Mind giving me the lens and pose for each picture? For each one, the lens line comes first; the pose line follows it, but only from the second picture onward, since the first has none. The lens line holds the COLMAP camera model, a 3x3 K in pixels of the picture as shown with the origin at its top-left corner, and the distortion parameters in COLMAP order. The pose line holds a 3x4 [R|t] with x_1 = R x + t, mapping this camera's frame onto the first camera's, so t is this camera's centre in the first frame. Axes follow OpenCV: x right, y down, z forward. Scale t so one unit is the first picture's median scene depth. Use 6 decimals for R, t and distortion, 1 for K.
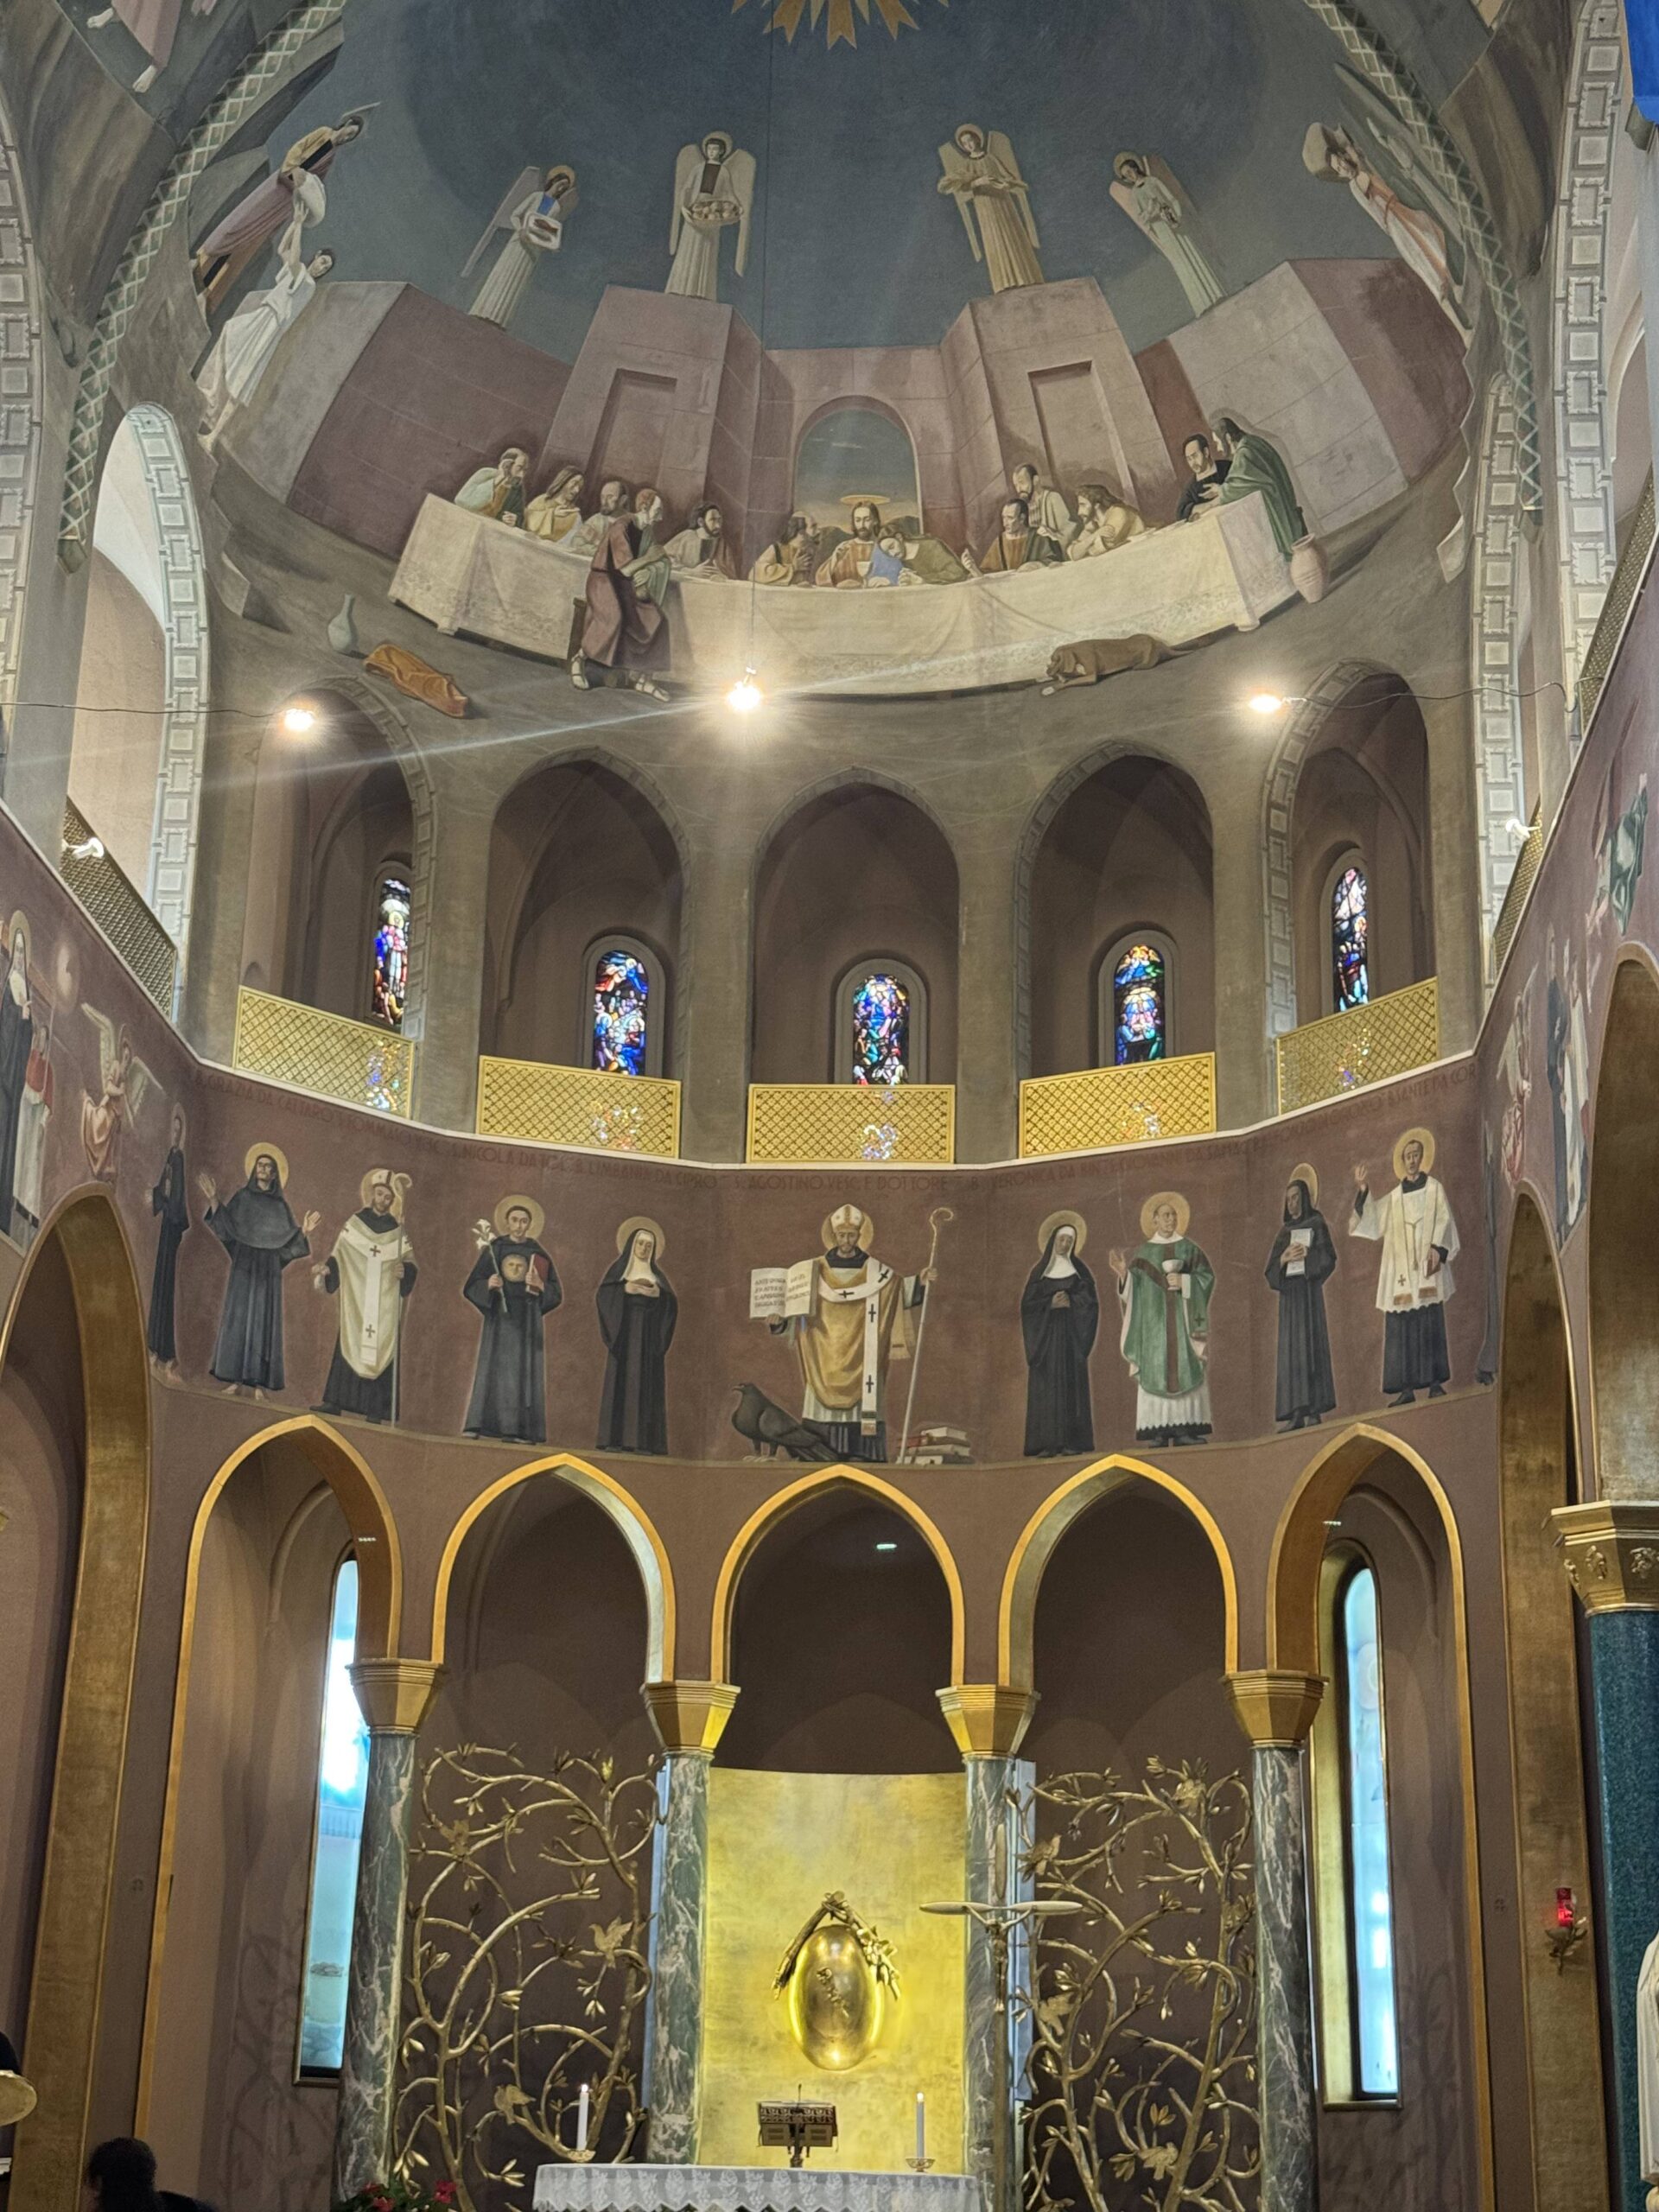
lens RADIAL K [[3275.1, 0, 809.8], [0, 3275.1, 1127.3], [0, 0, 1]] dist [0.159160, 0.000000]
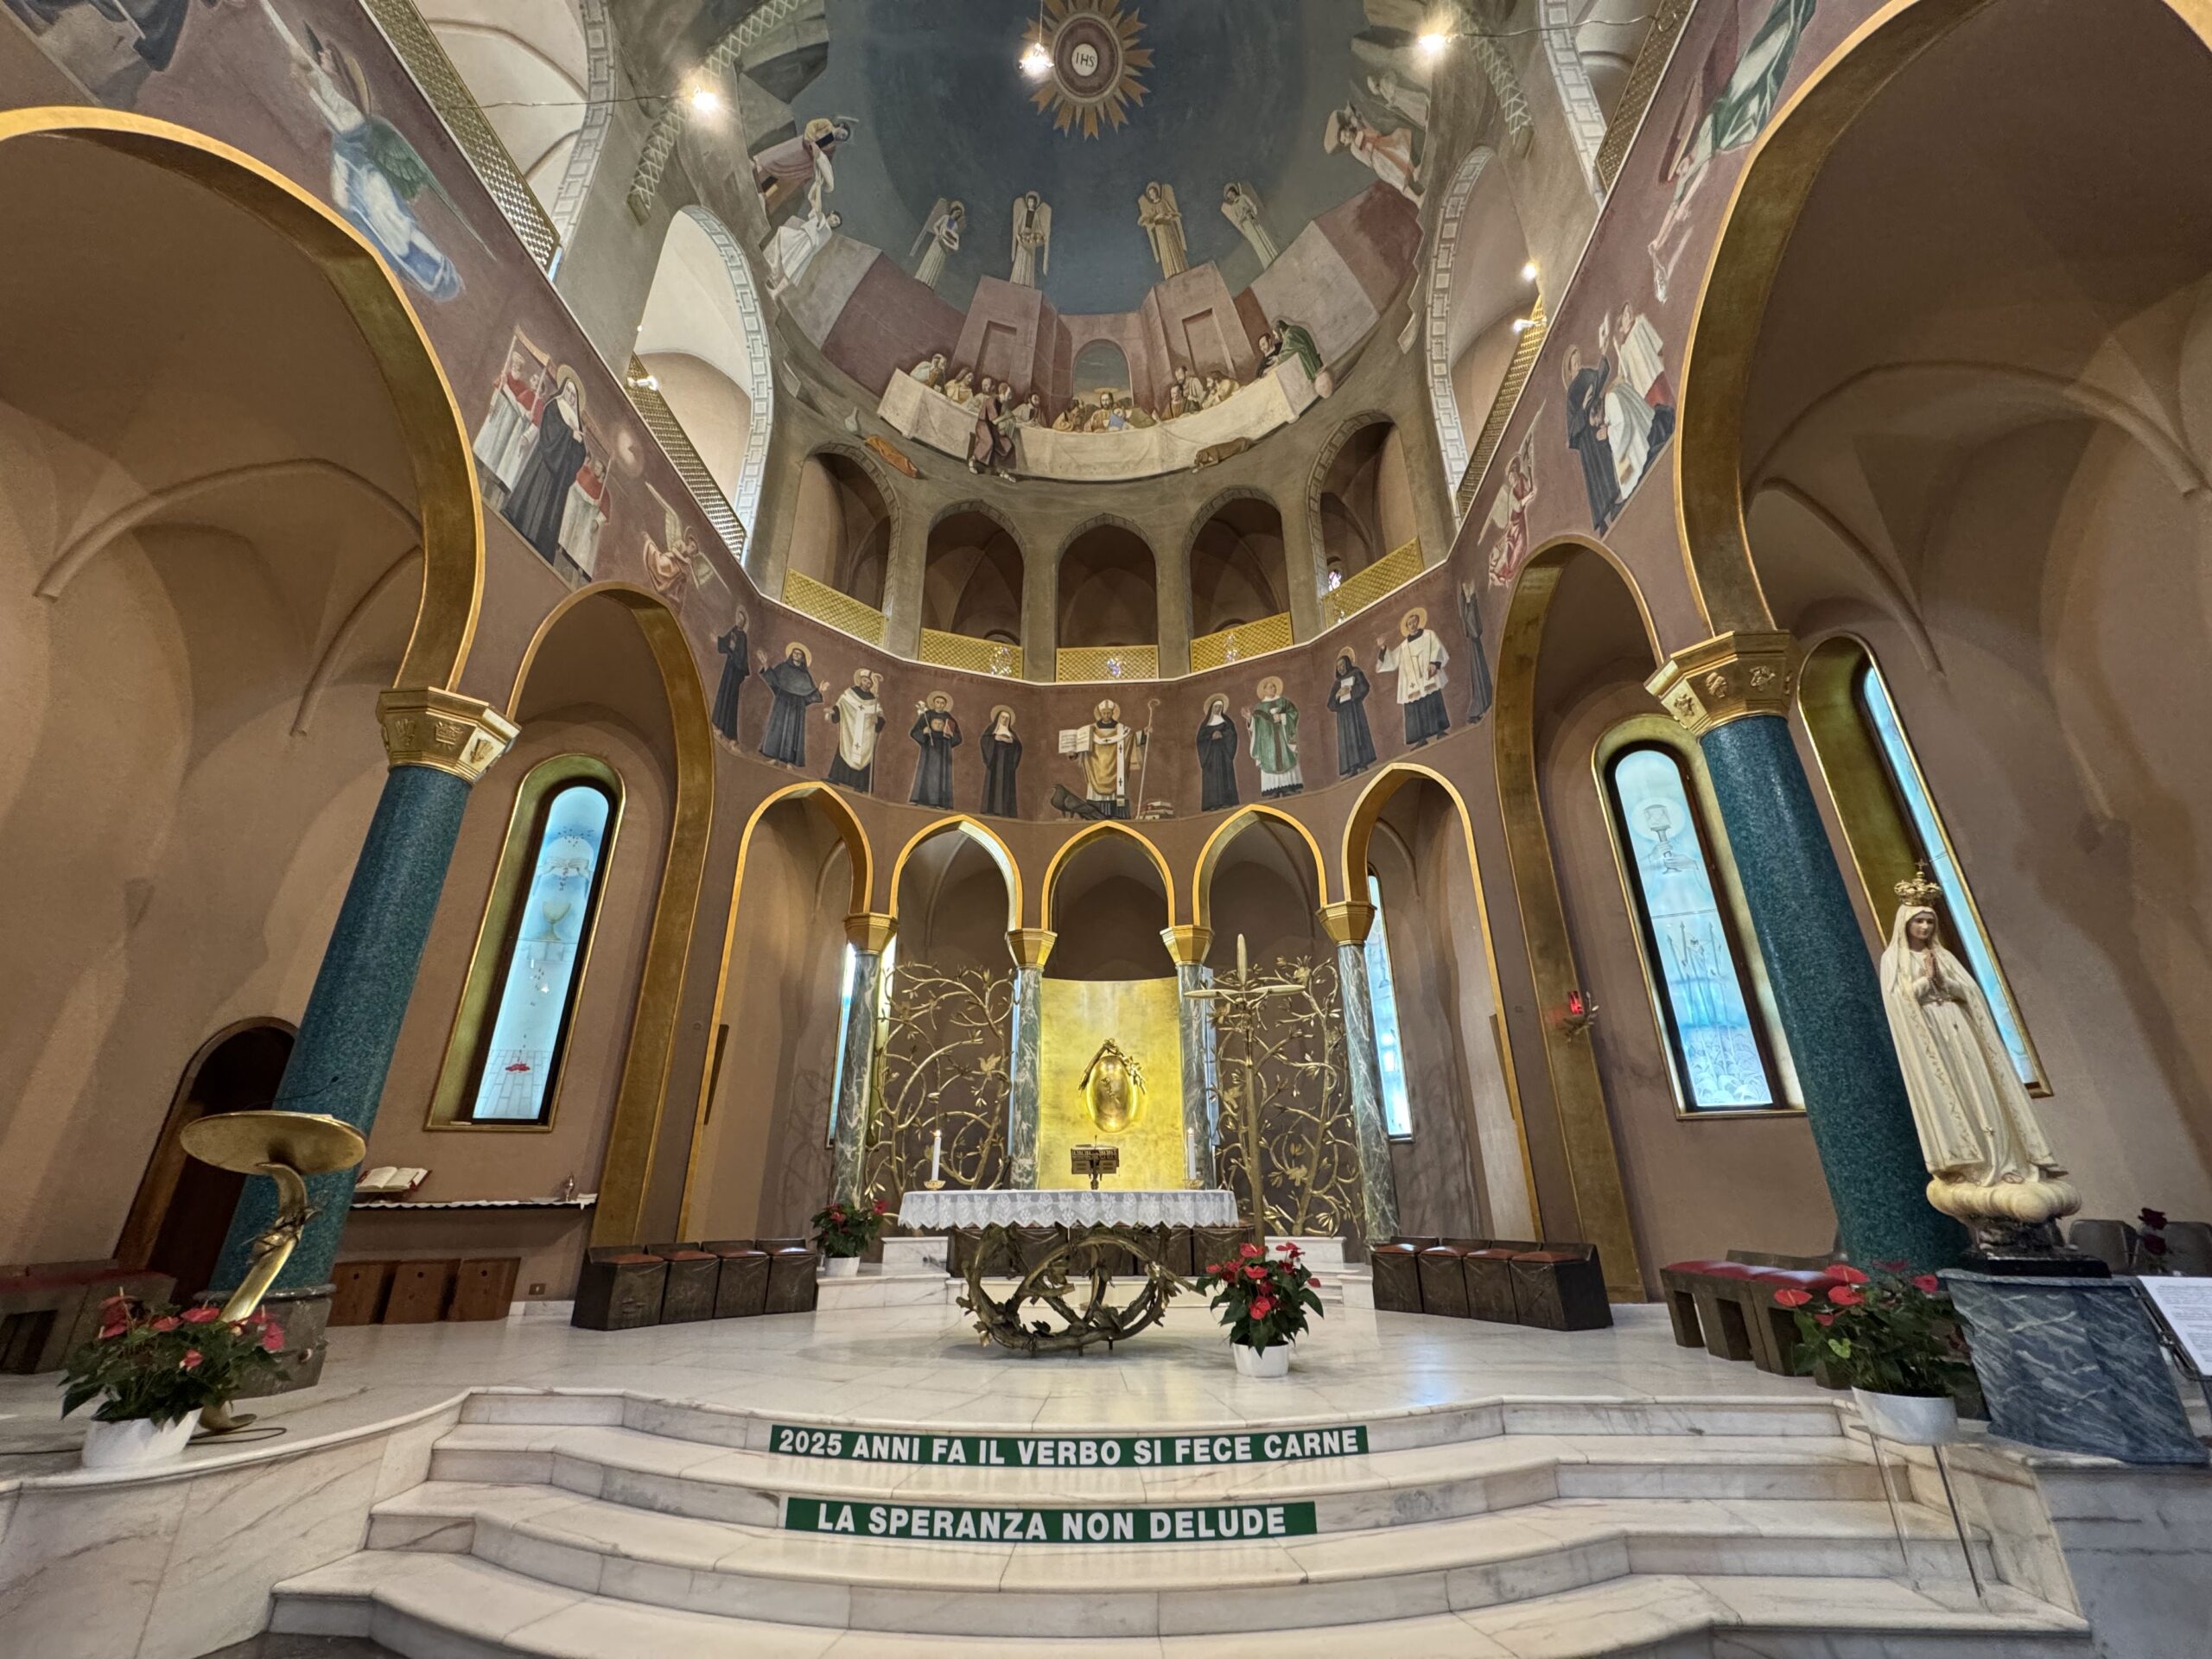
lens RADIAL K [[904.0, 0, 1104.2], [0, 904.0, 826.0], [0, 0, 1]] dist [0.002821, 0.000111]
pose [[0.999469, -0.021285, 0.024687, -0.005603], [0.022997, 0.997191, -0.071288, 0.145481], [-0.023100, 0.071818, 0.997150, 0.471492]]
